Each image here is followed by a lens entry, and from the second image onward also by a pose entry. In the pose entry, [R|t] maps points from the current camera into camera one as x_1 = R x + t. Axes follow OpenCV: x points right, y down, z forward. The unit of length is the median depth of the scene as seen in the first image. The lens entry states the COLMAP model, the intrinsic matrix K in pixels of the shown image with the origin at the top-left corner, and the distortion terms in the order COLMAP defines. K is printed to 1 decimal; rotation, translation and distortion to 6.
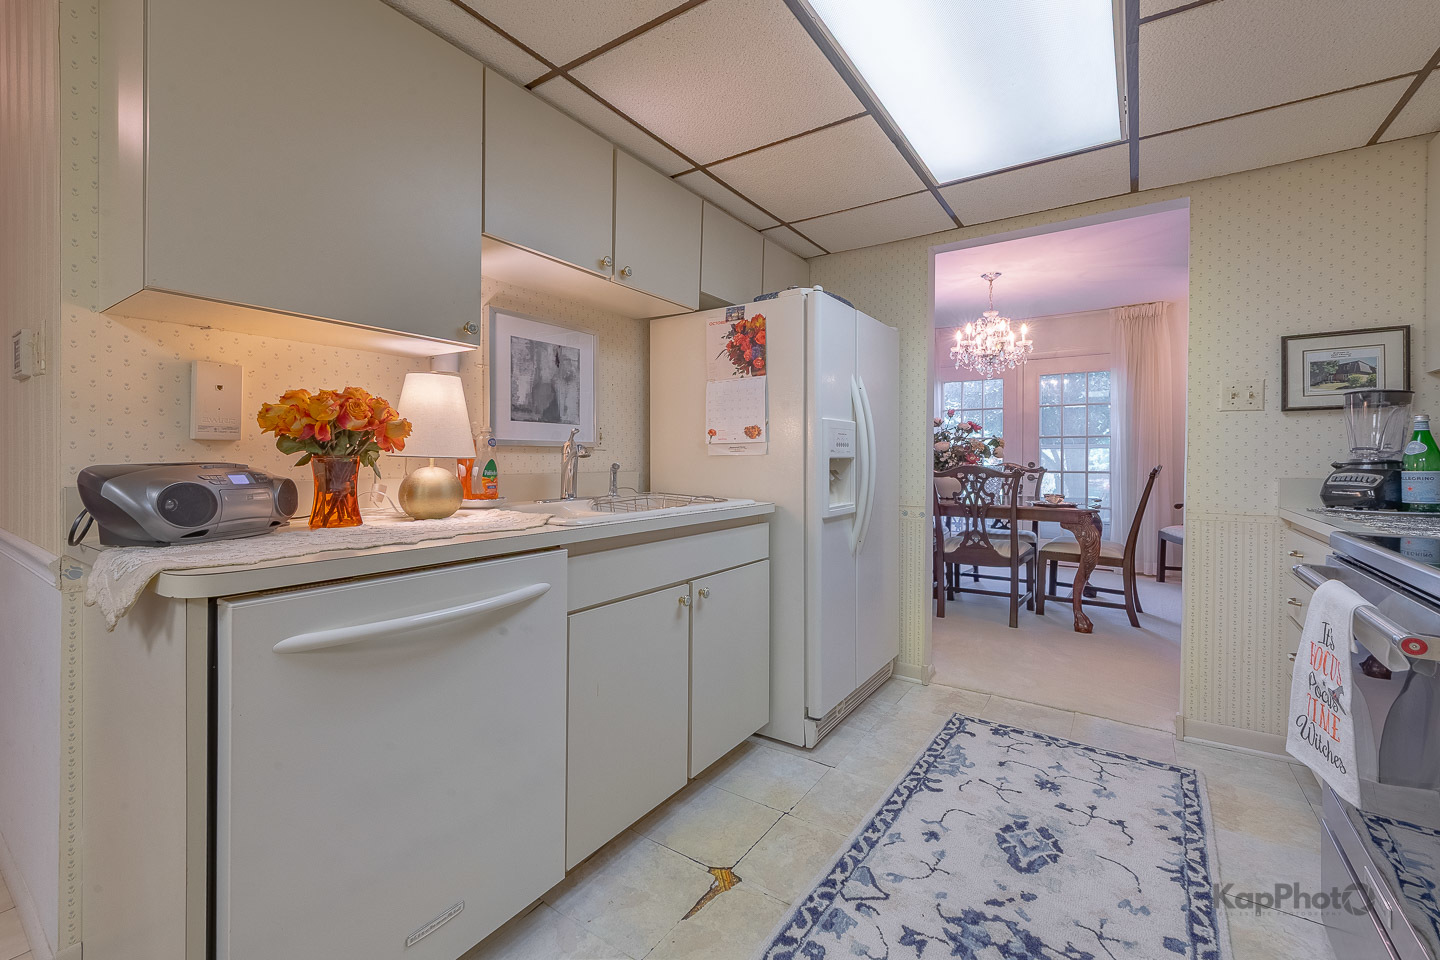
lens RADIAL K [[596.2, 0, 732.3], [0, 596.2, 459.2], [0, 0, 1]] dist [0.001726, -0.005673]
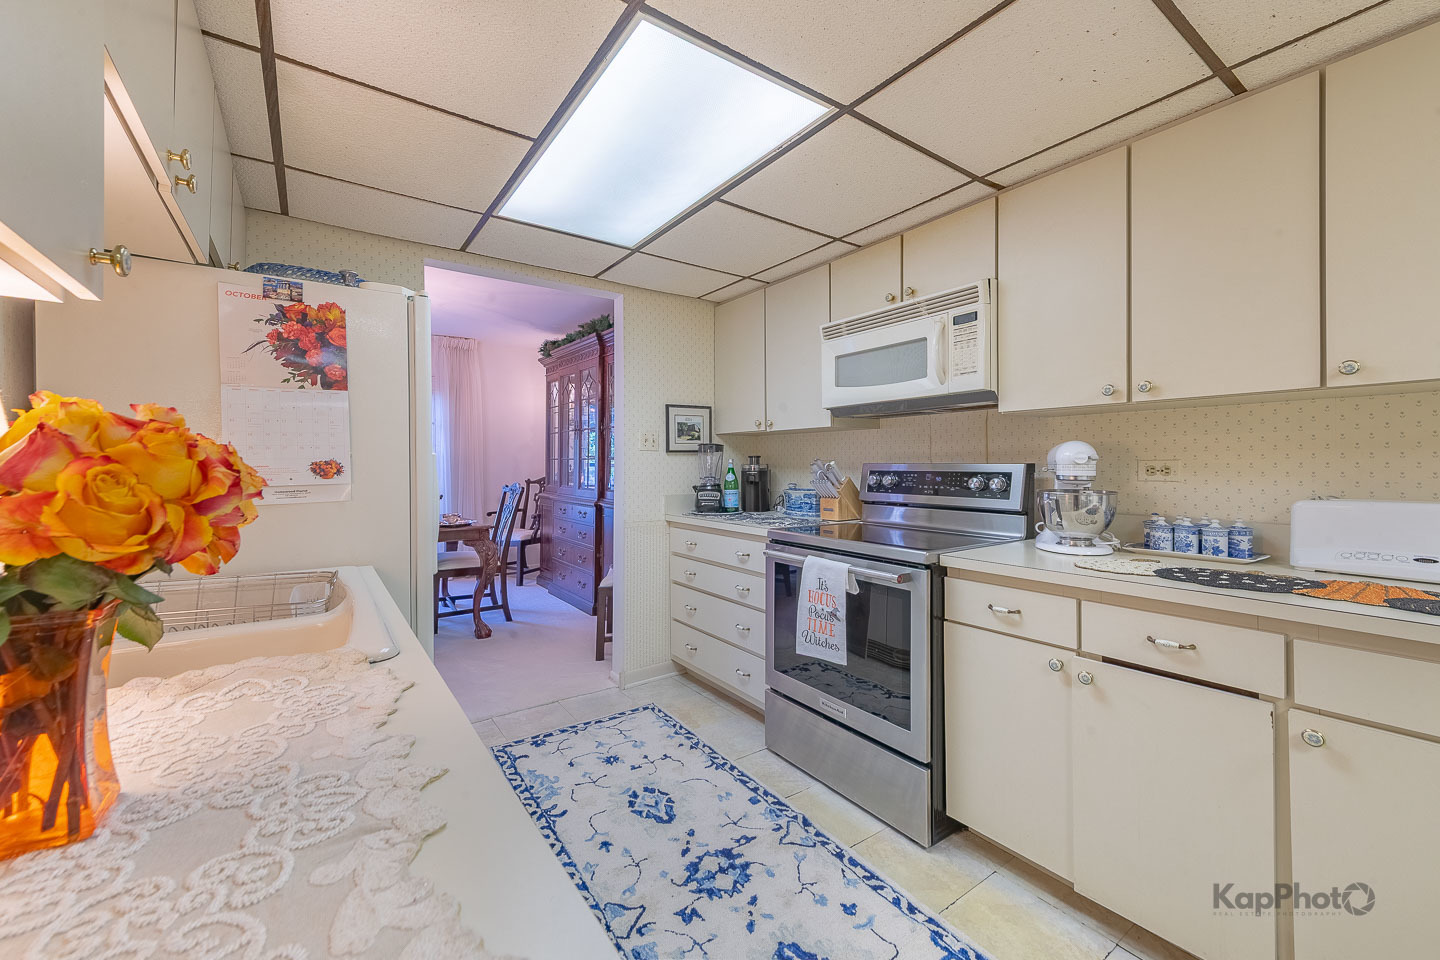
lens RADIAL K [[596.2, 0, 732.3], [0, 596.2, 459.2], [0, 0, 1]] dist [0.001726, -0.005673]
pose [[0.320358, 0.002895, 0.947292, -0.520942], [0.000758, 0.999994, -0.003312, -0.060148], [-0.947296, 0.001779, 0.320354, 0.355579]]
